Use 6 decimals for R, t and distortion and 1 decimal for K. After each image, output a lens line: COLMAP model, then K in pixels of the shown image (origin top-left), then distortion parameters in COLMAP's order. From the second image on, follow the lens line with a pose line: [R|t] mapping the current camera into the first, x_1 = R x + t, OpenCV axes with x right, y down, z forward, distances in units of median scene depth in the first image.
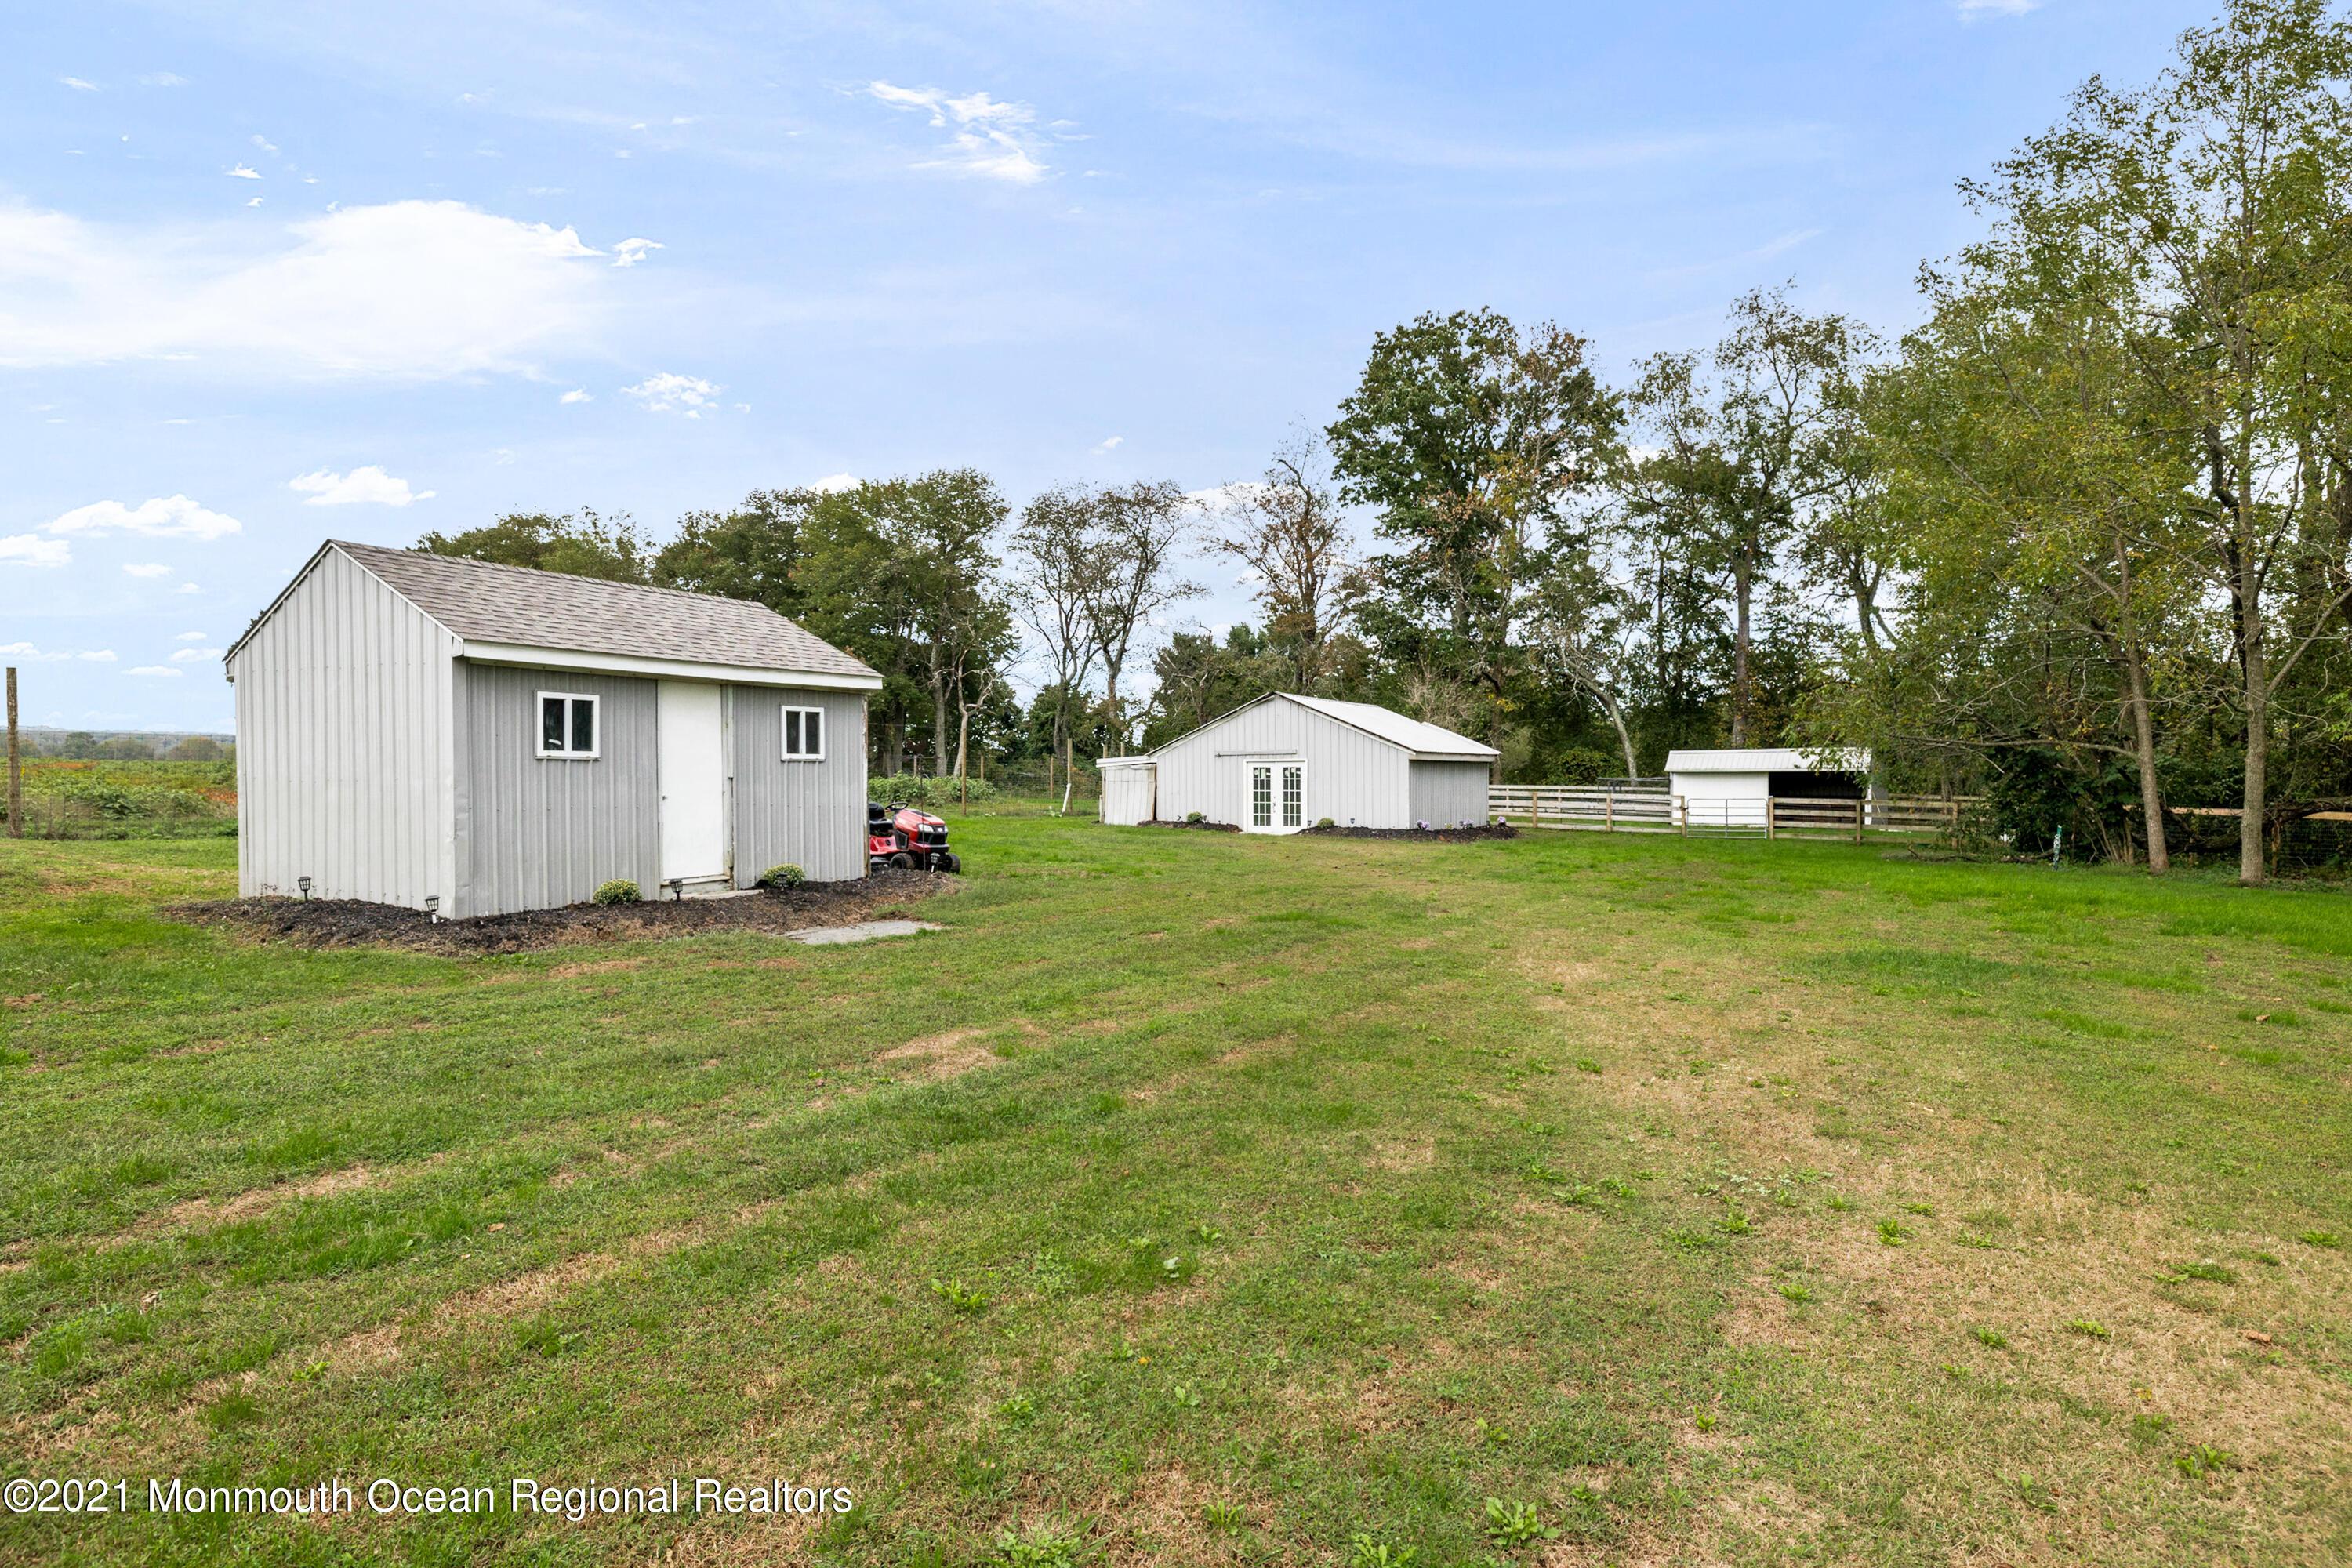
lens RADIAL K [[1241.0, 0, 1182.0], [0, 1241.0, 801.9], [0, 0, 1]] dist [-0.012479, 0.001970]
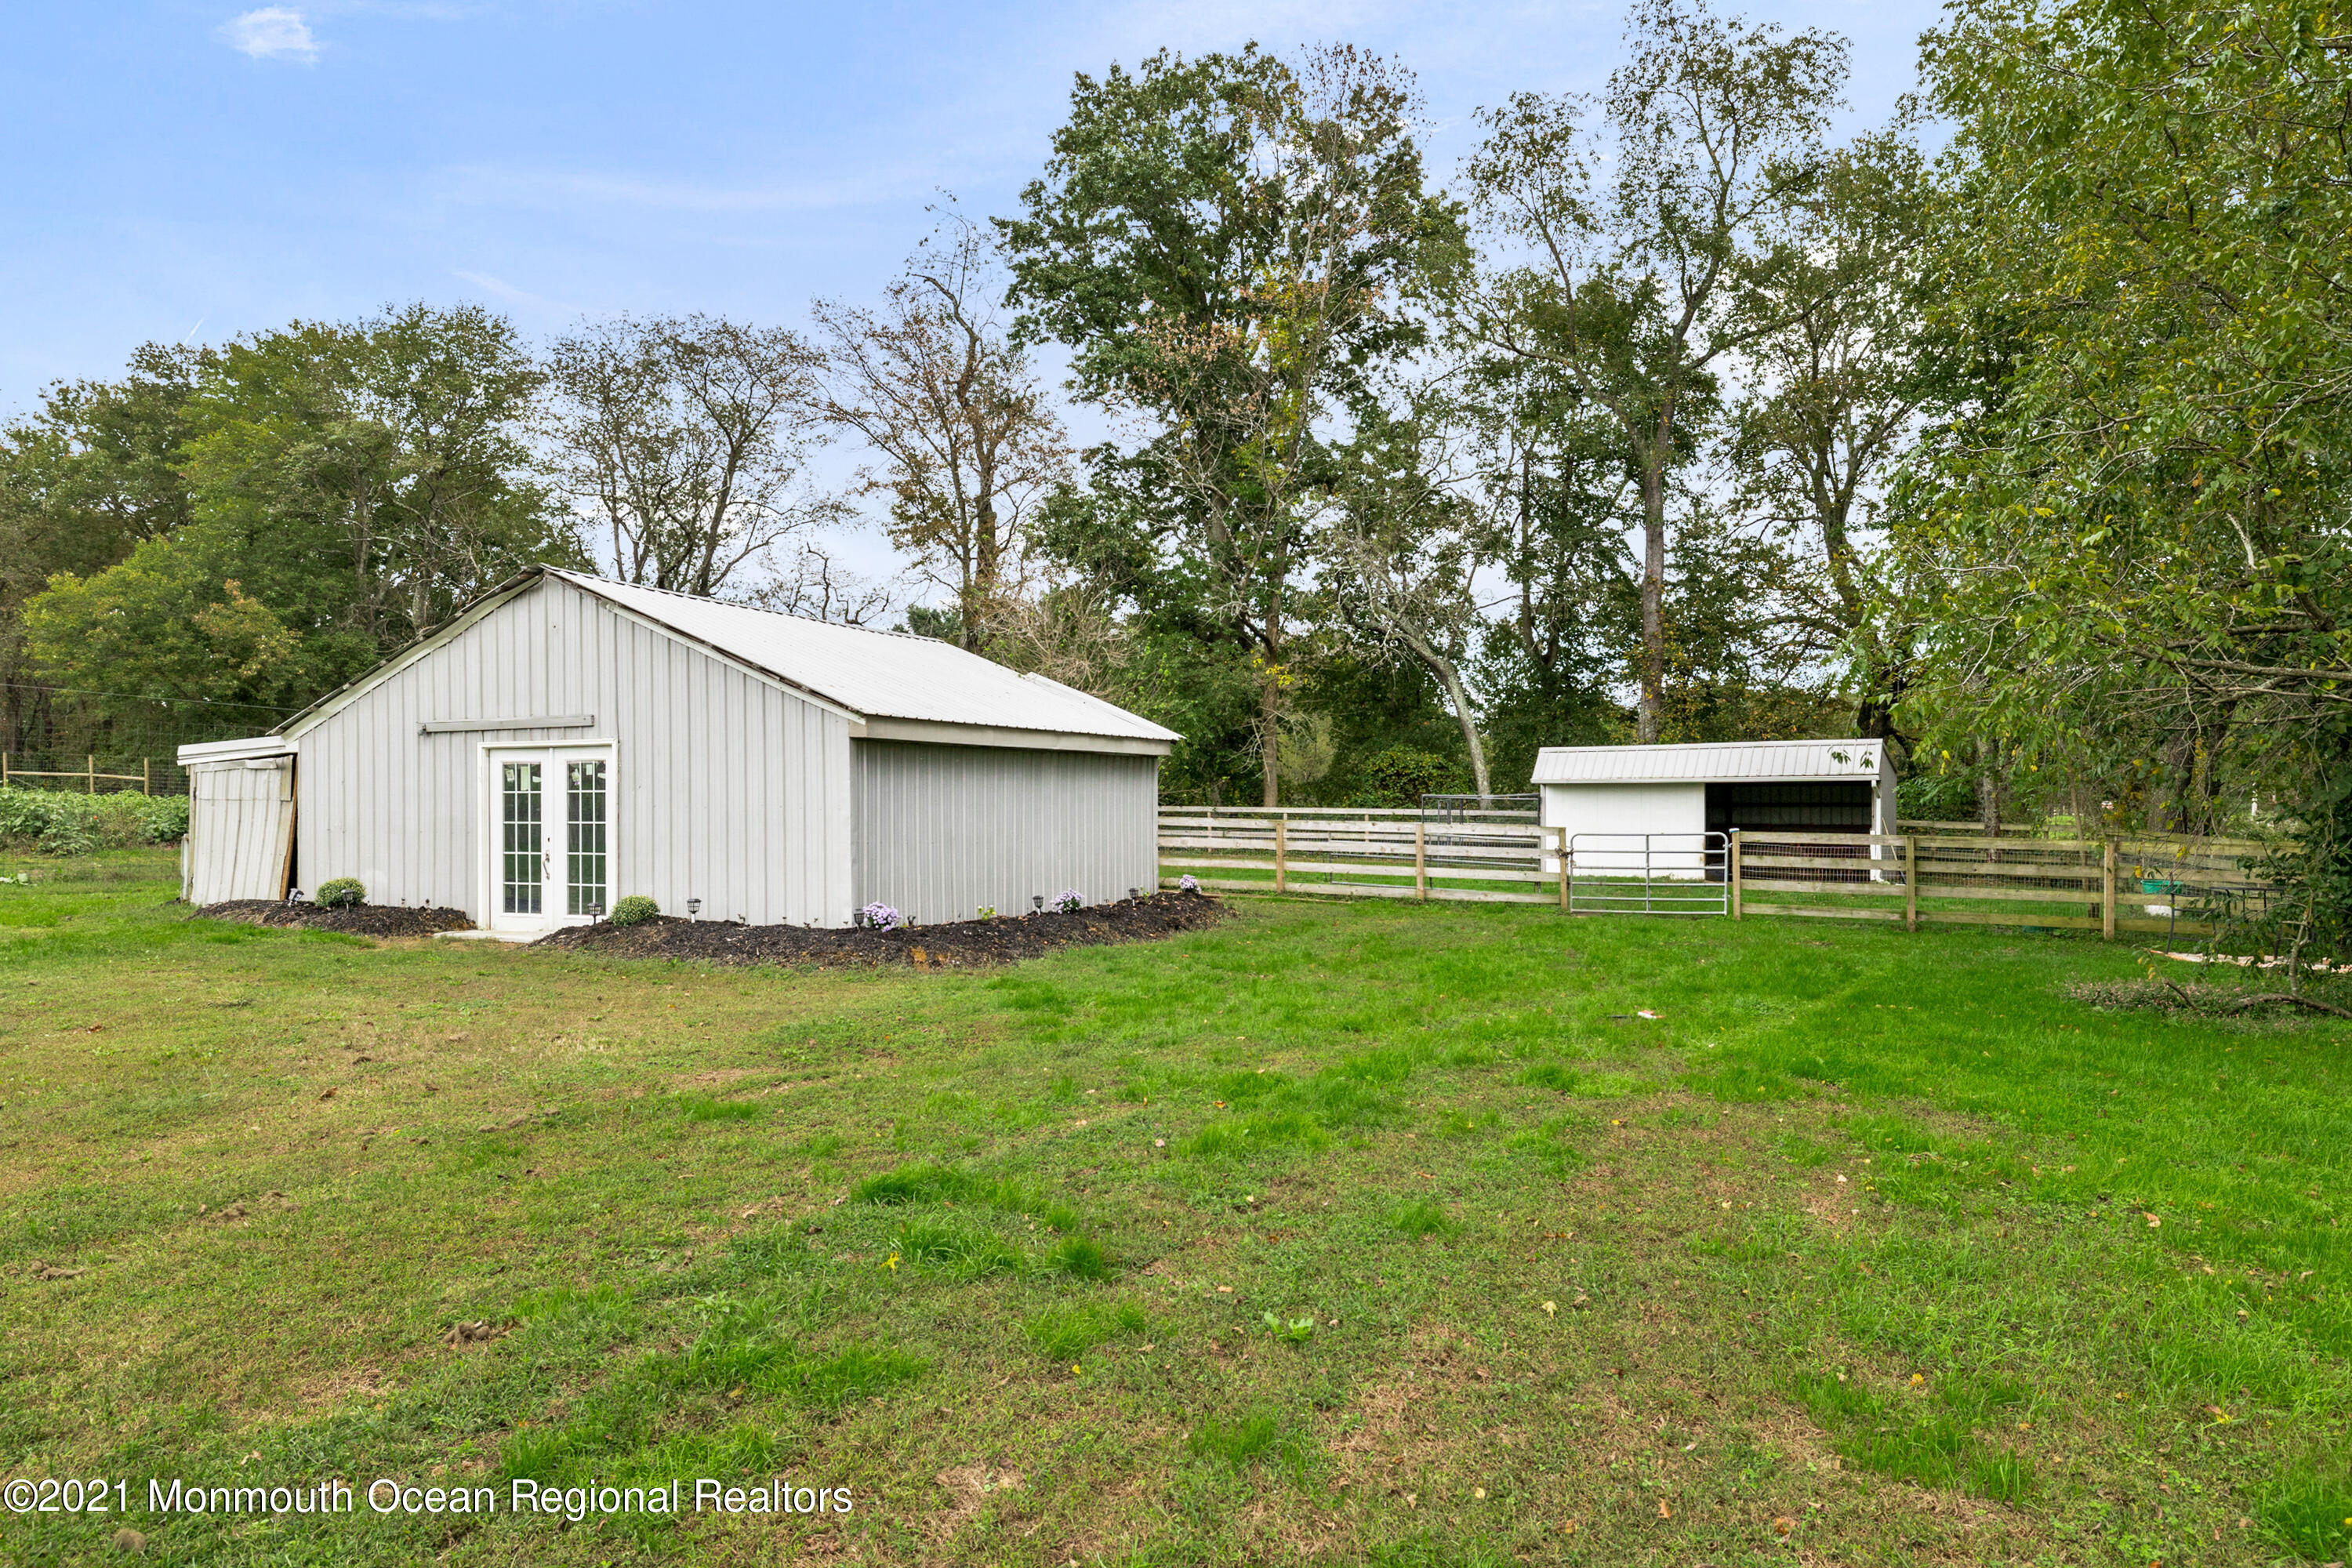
lens RADIAL K [[1518.2, 0, 1171.0], [0, 1518.2, 773.7], [0, 0, 1]] dist [0.023124, 0.000155]
pose [[0.991024, 0.001638, 0.133674, 0.102306], [0.003188, 0.999351, -0.035881, -0.003253], [-0.133646, 0.035985, 0.990376, 0.254923]]
